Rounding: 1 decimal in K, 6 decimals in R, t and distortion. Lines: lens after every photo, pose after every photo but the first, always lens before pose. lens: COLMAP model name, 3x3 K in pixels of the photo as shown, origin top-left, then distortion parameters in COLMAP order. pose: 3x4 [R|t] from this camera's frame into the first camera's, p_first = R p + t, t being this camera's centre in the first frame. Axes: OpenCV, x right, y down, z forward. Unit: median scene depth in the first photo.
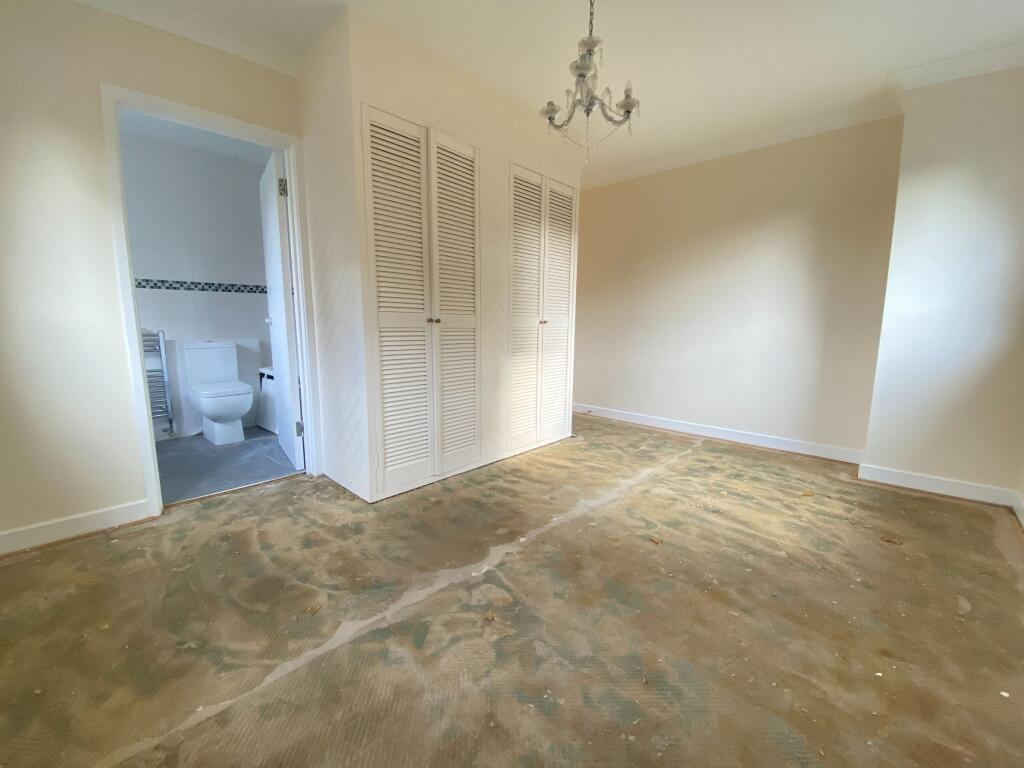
lens RADIAL K [[420.1, 0, 512.0], [0, 420.1, 384.0], [0, 0, 1]] dist [0.027955, -0.020259]
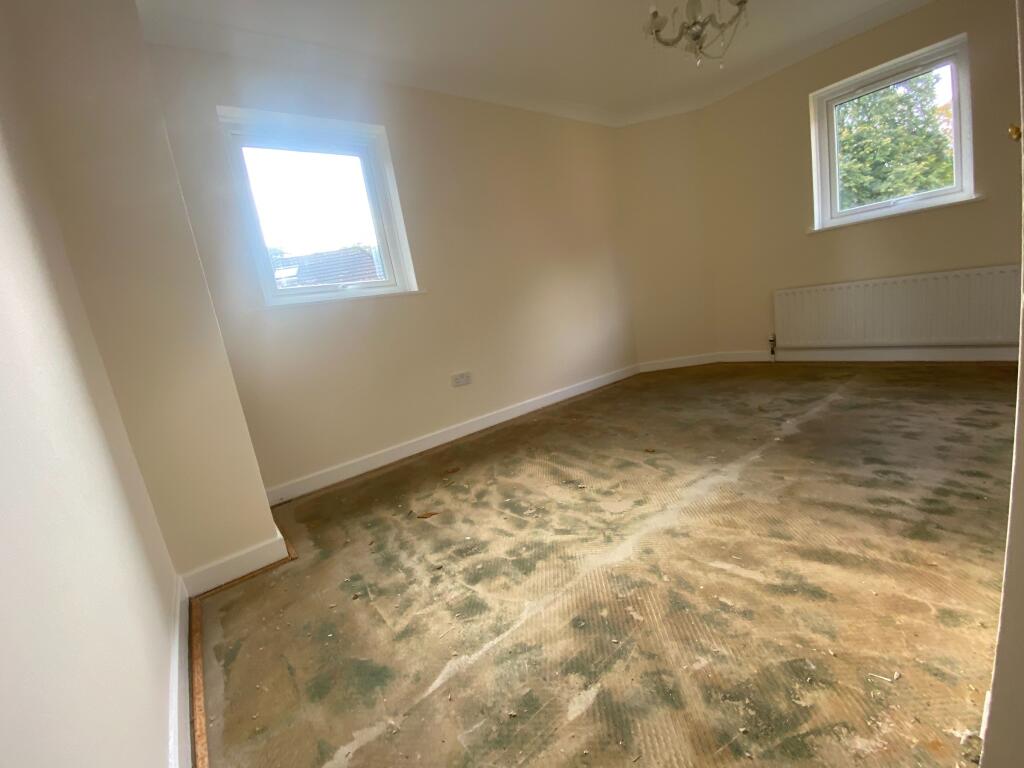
lens RADIAL K [[420.1, 0, 512.0], [0, 420.1, 384.0], [0, 0, 1]] dist [0.027955, -0.020259]
pose [[-0.977913, 0.119139, 0.171732, 0.373583], [0.170538, 0.929850, 0.326031, -0.180510], [-0.120842, 0.348117, -0.929630, 1.564621]]
